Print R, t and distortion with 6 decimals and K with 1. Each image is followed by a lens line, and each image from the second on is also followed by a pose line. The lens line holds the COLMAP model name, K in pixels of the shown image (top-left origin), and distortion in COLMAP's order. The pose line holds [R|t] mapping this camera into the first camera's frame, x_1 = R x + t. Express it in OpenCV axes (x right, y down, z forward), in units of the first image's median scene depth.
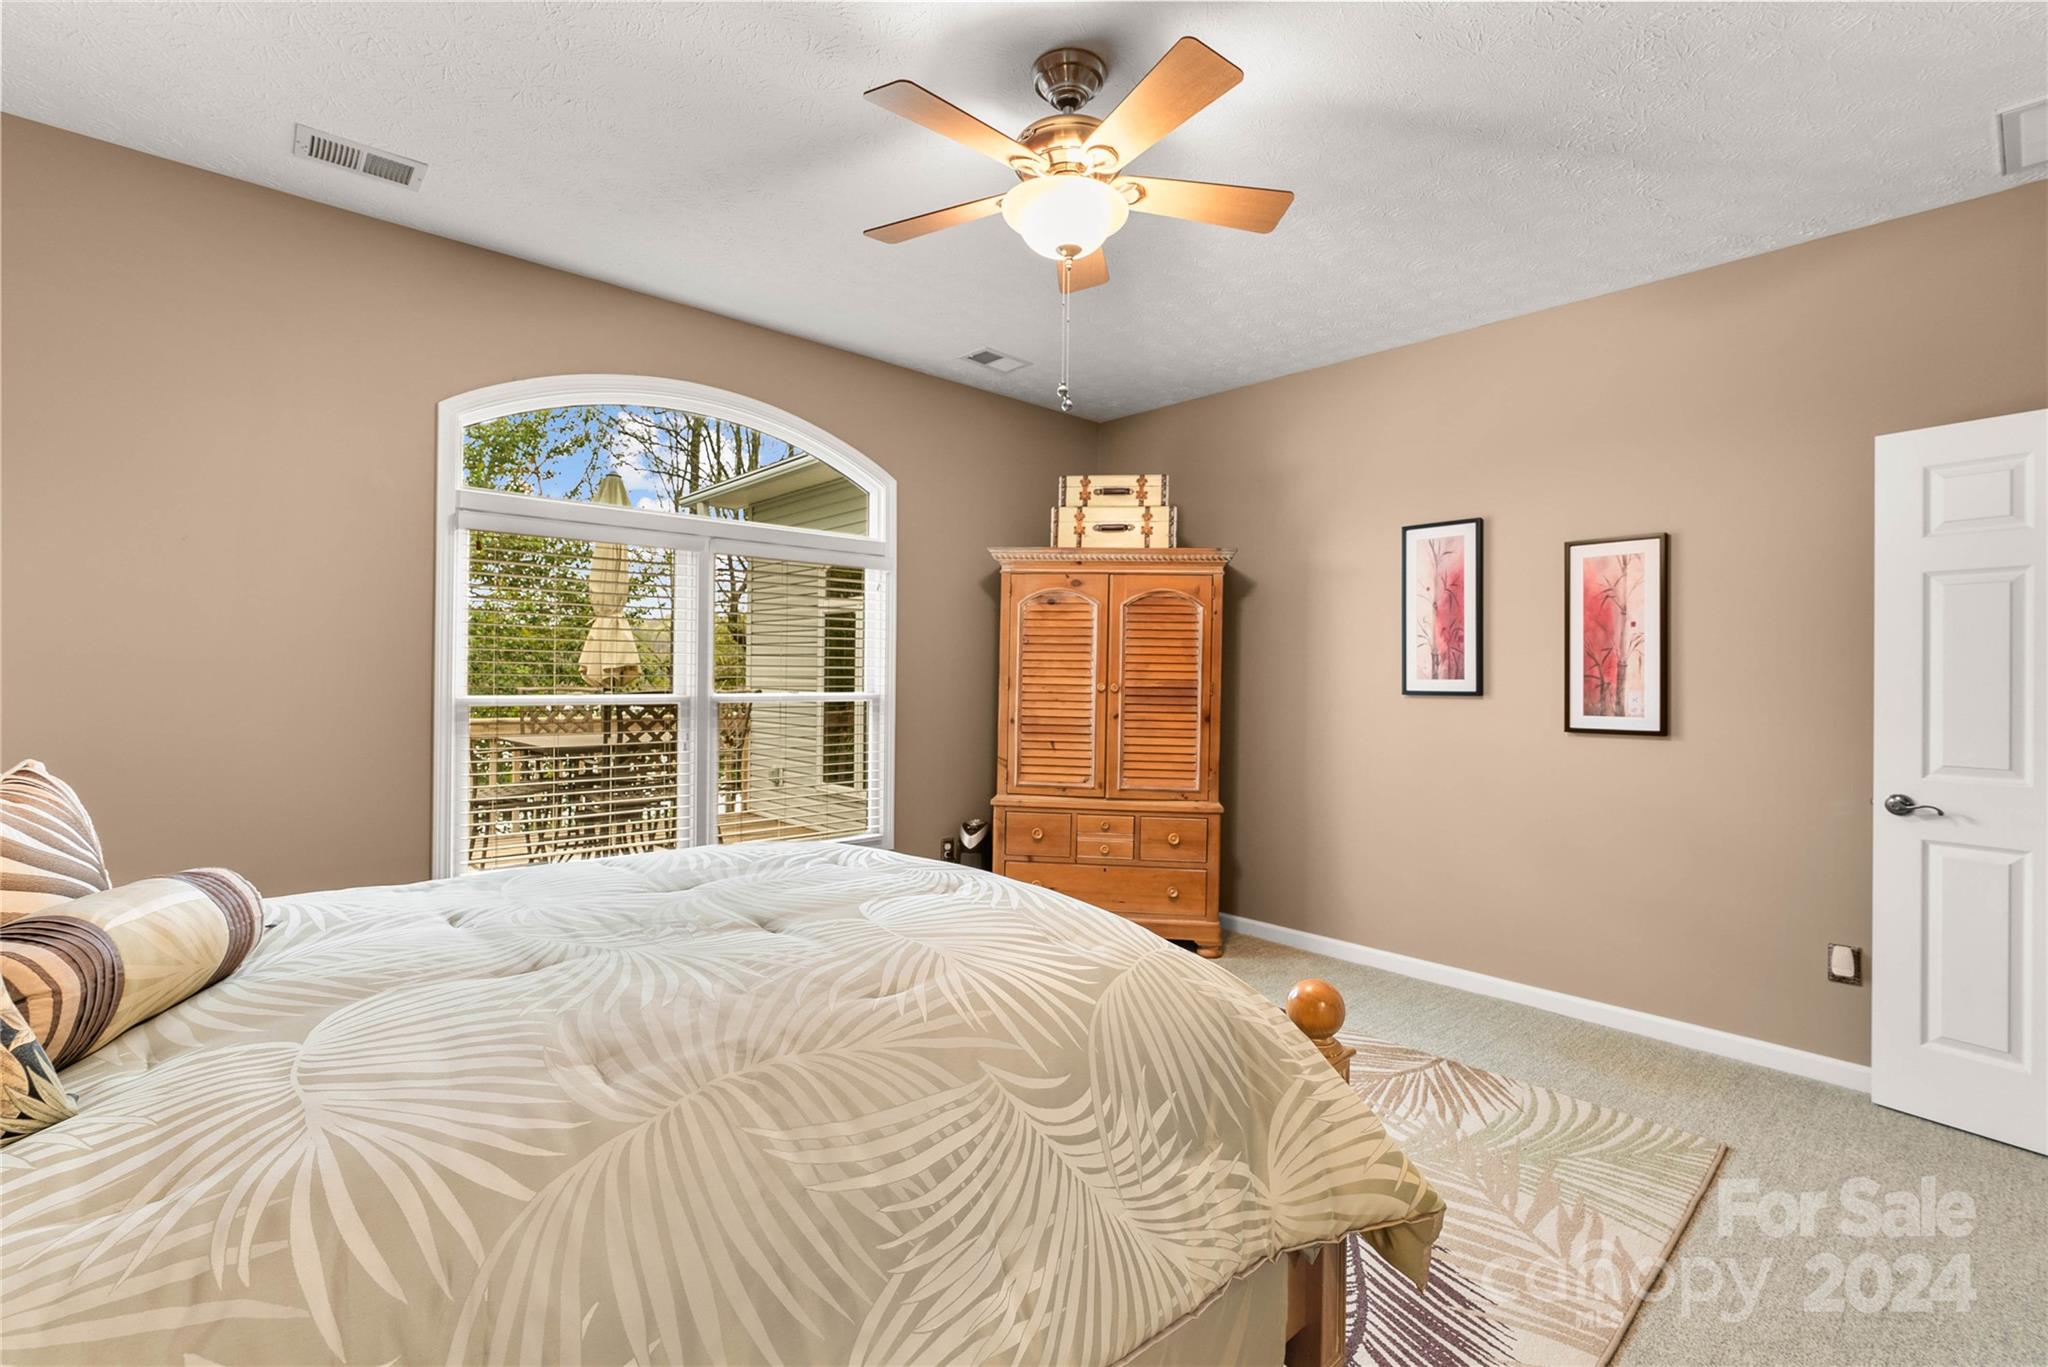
lens RADIAL K [[916.4, 0, 1038.0], [0, 916.4, 670.6], [0, 0, 1]] dist [-0.002571, -0.000616]
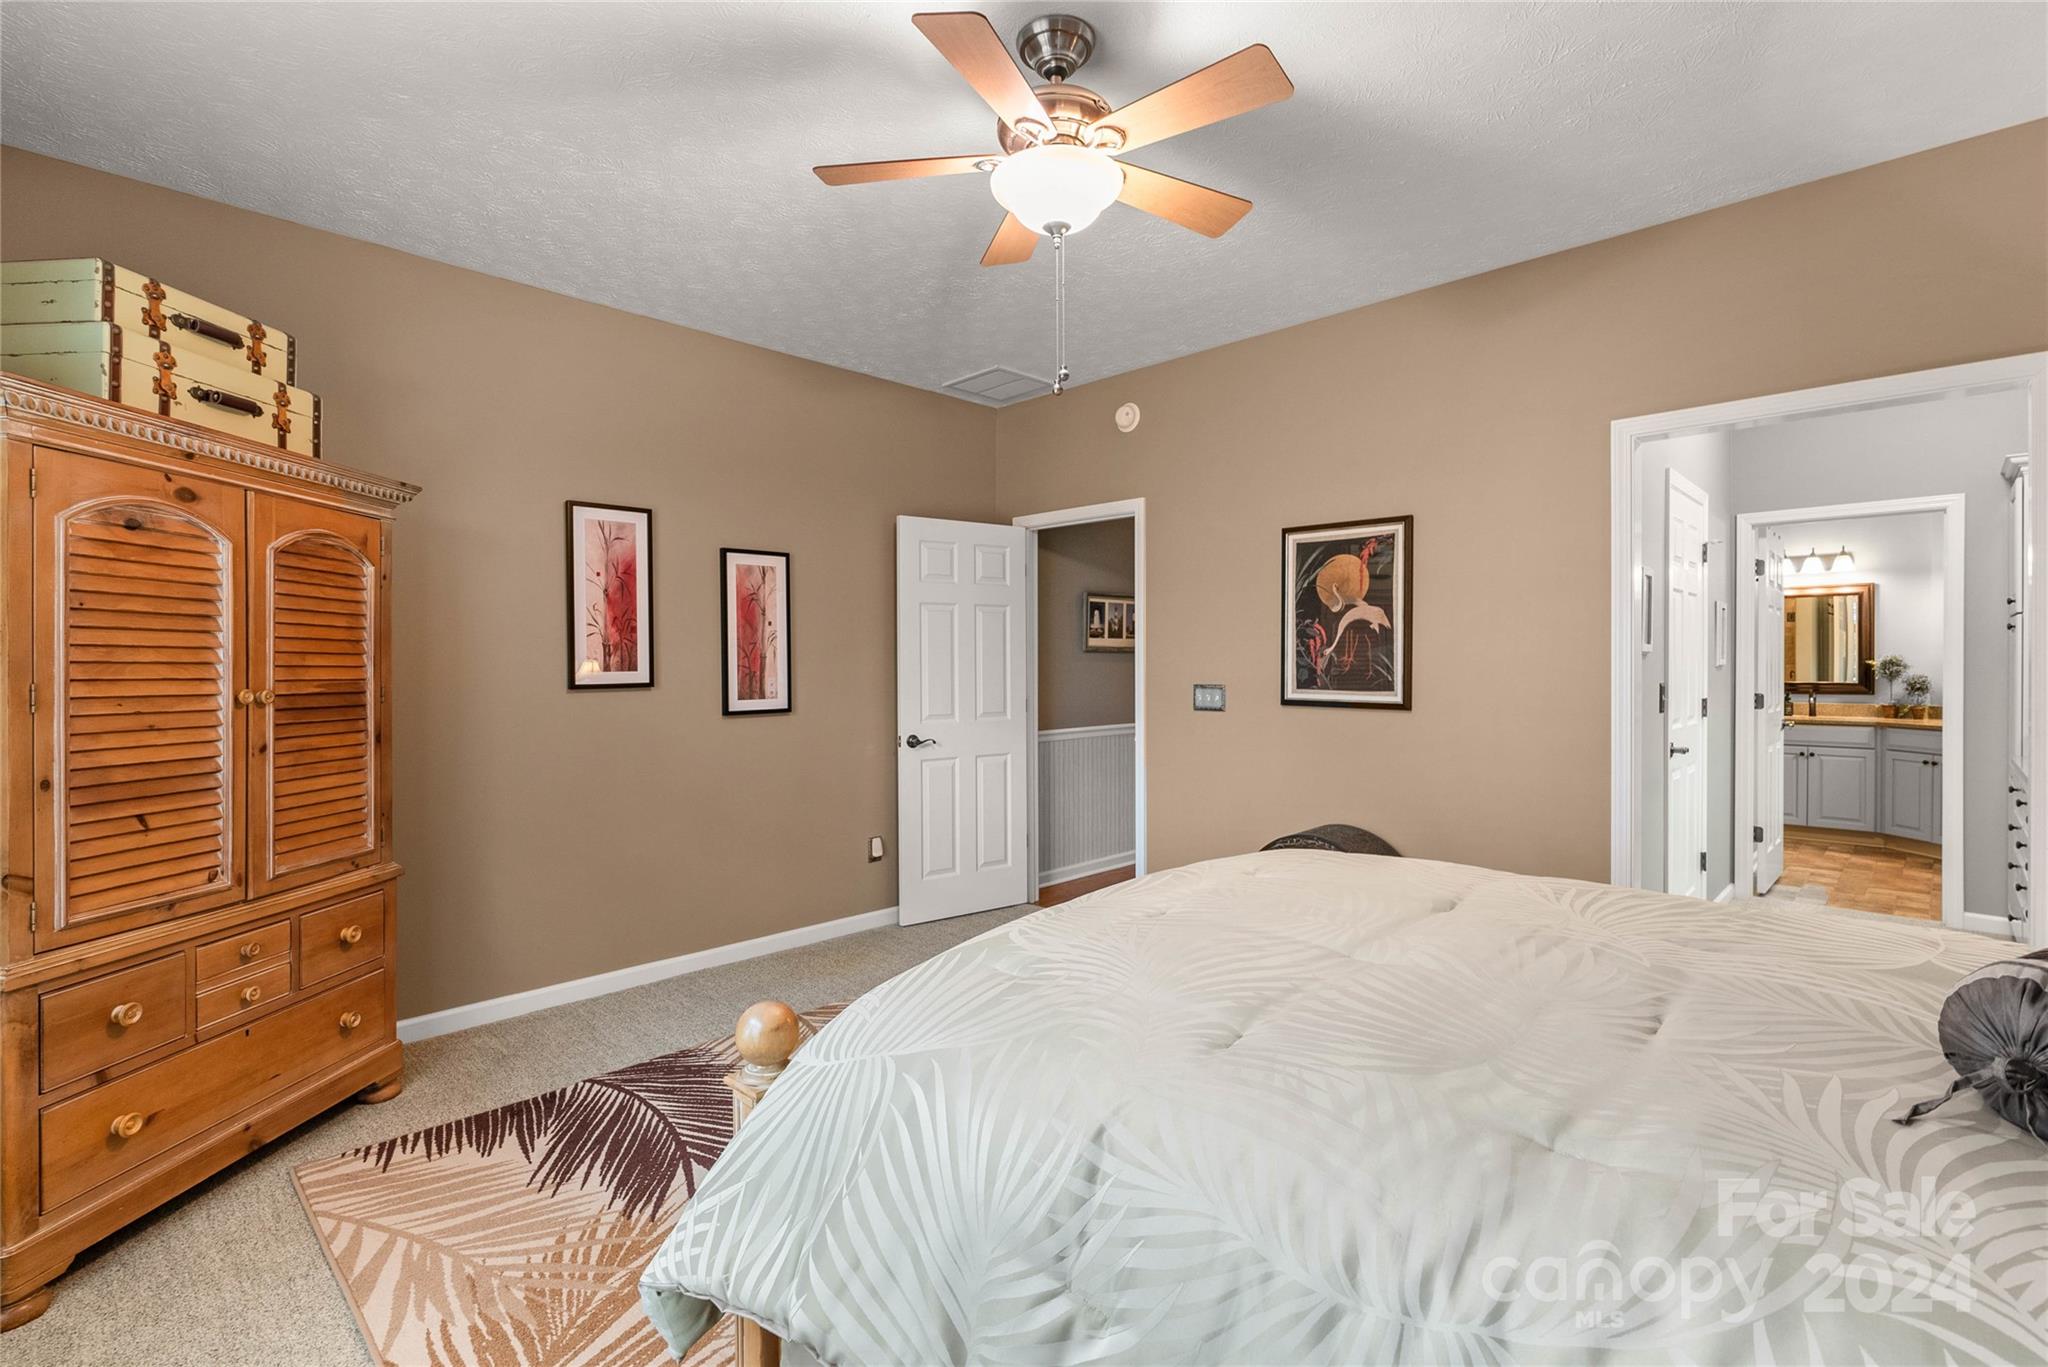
lens RADIAL K [[945.9, 0, 1034.9], [0, 945.9, 669.7], [0, 0, 1]] dist [-0.066324, 0.027572]
pose [[-0.069831, -0.015351, 0.997441, -0.502220], [0.000942, 0.999880, 0.015454, -0.006145], [-0.997558, 0.002019, -0.069808, 0.576262]]
